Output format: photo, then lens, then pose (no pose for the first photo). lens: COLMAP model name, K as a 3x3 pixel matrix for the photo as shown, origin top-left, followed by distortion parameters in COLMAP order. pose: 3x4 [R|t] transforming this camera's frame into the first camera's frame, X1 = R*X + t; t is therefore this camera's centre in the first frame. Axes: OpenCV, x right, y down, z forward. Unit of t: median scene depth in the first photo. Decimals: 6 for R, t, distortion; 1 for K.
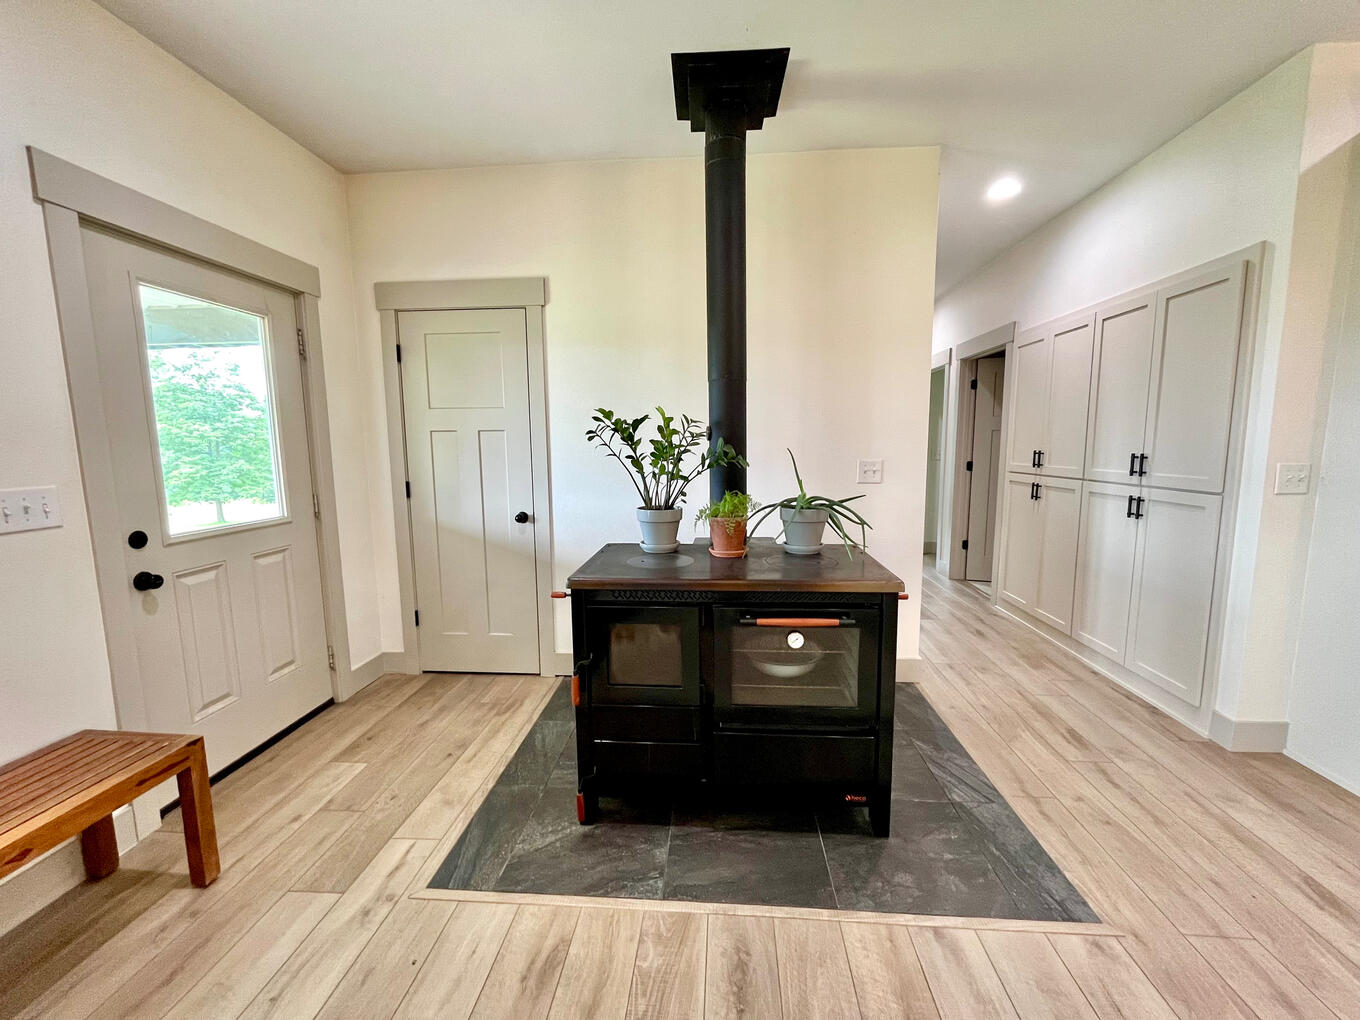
lens RADIAL K [[552.0, 0, 672.0], [0, 552.0, 508.5], [0, 0, 1]] dist [-0.000481, 0.000382]
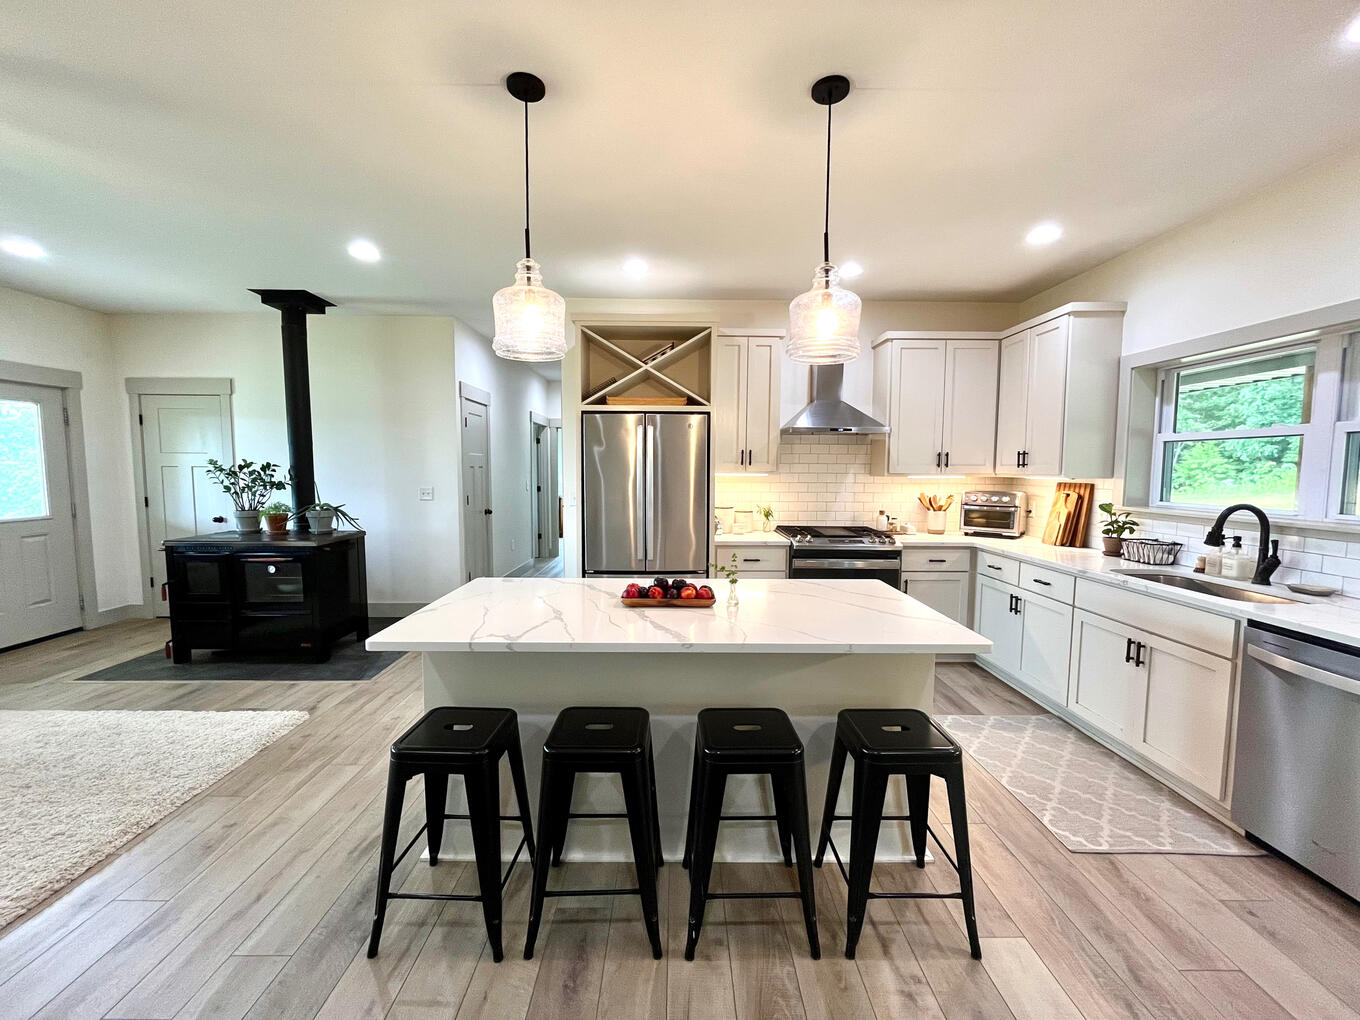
lens RADIAL K [[552.0, 0, 679.7], [0, 552.0, 511.7], [0, 0, 1]] dist [-0.000481, 0.000382]
pose [[0.995907, 0.007165, 0.090098, 1.126522], [-0.003694, 0.999247, -0.038630, 0.061546], [-0.090306, 0.038139, 0.995183, -0.912228]]
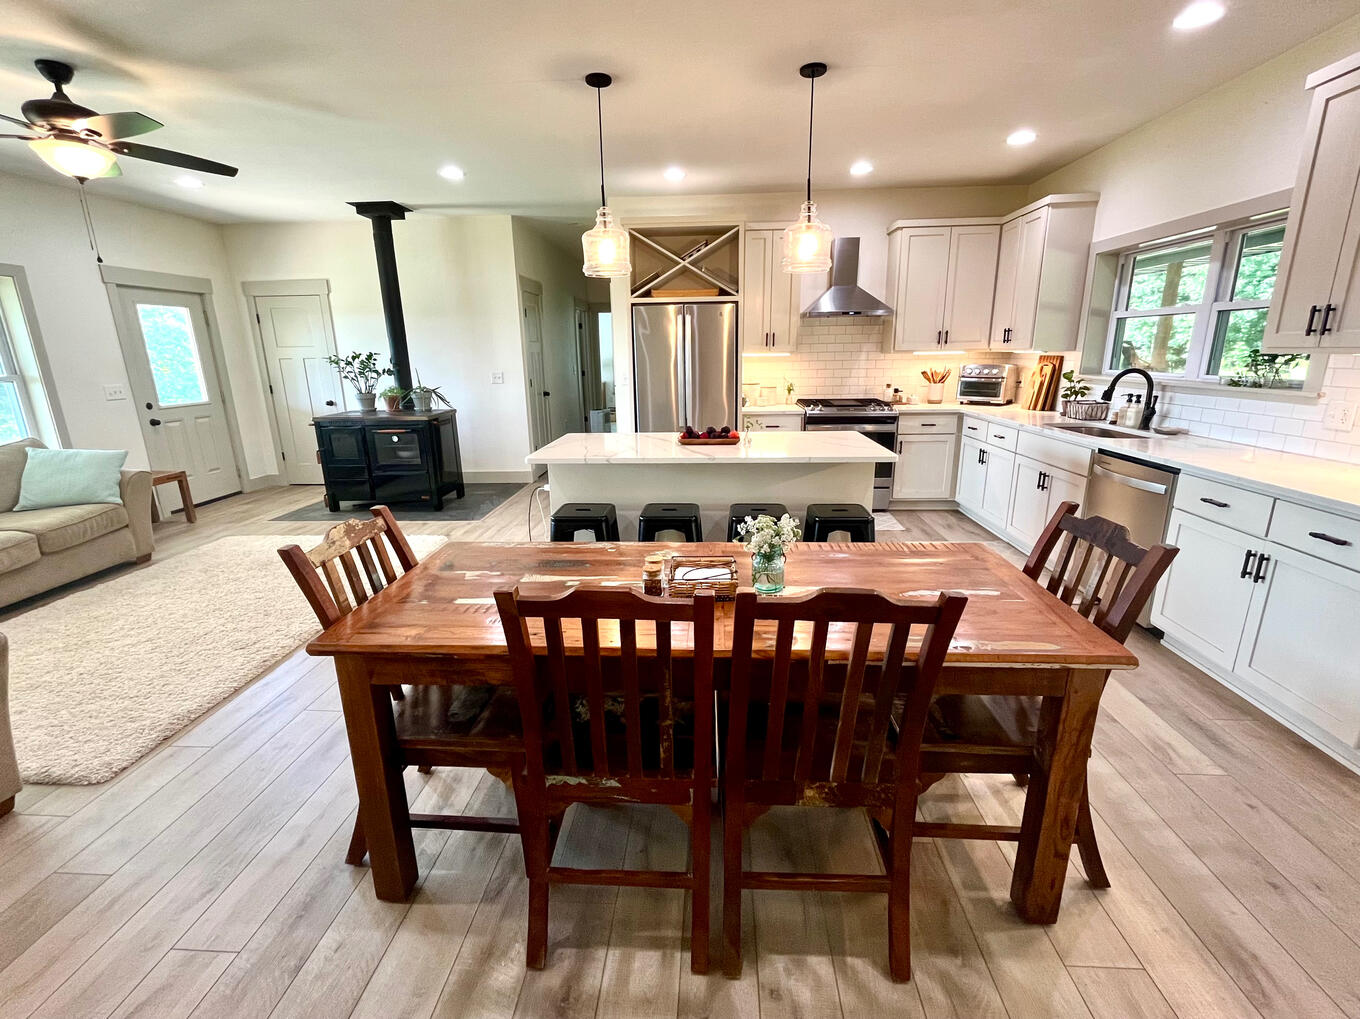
lens RADIAL K [[606.0, 0, 678.7], [0, 606.0, 510.0], [0, 0, 1]] dist [-0.000812, -0.000337]
pose [[0.999734, -0.013380, 0.018801, 1.104057], [0.010601, 0.989982, 0.140793, 0.122857], [-0.020497, -0.140556, 0.989860, -1.461176]]
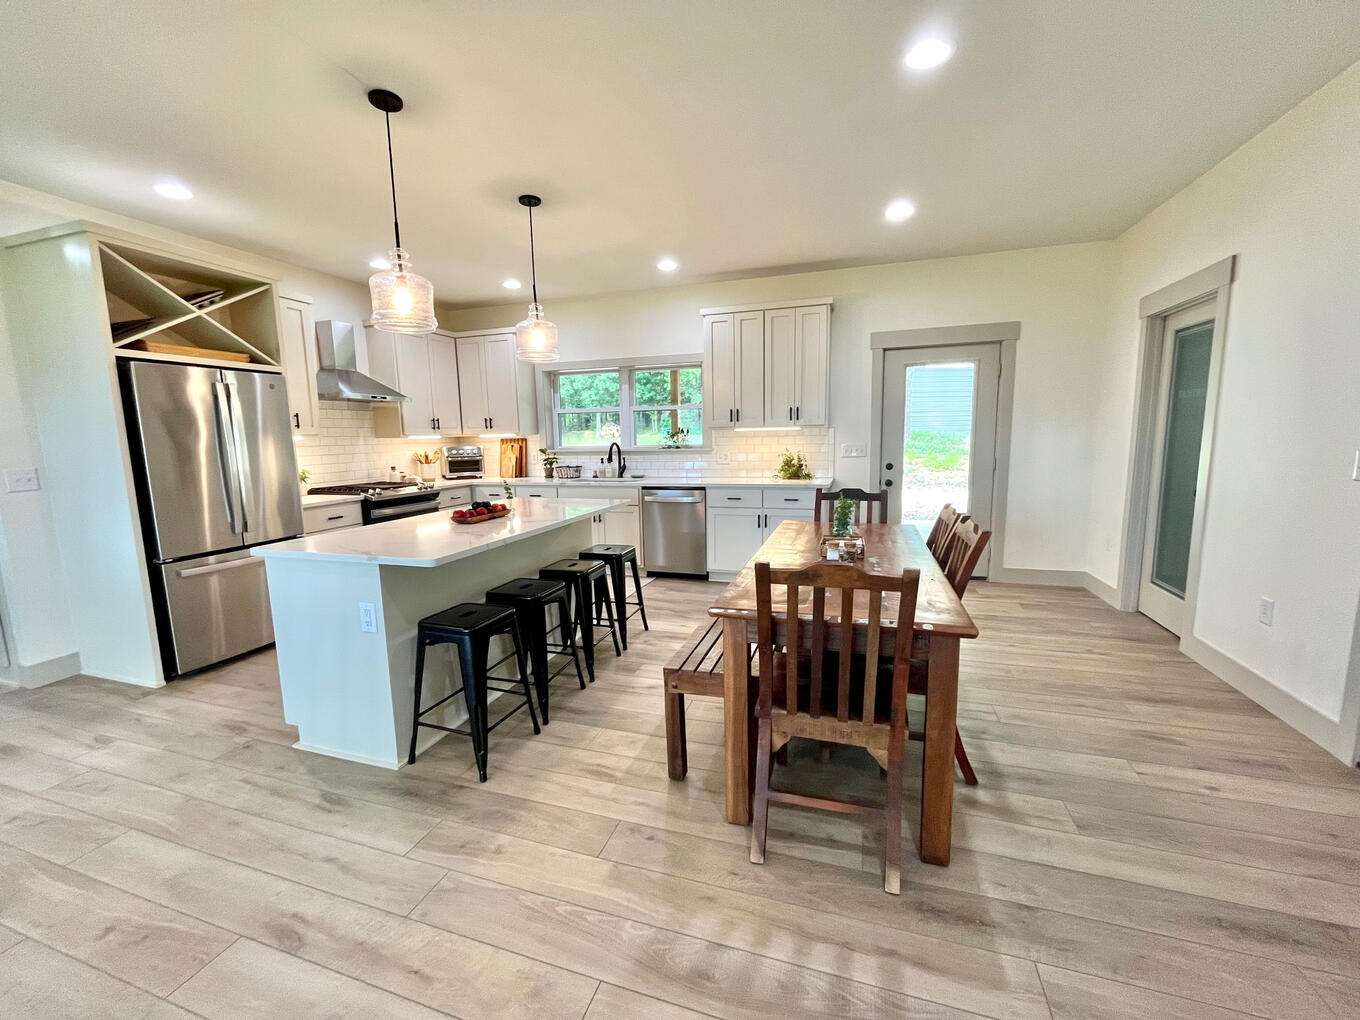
lens RADIAL K [[552.0, 0, 678.7], [0, 552.0, 511.9], [0, 0, 1]] dist [-0.000481, 0.000382]
pose [[0.229184, -0.131218, 0.964498, 0.139125], [0.133074, 0.985792, 0.102494, 0.086567], [-0.964244, 0.104860, 0.243389, -0.775832]]
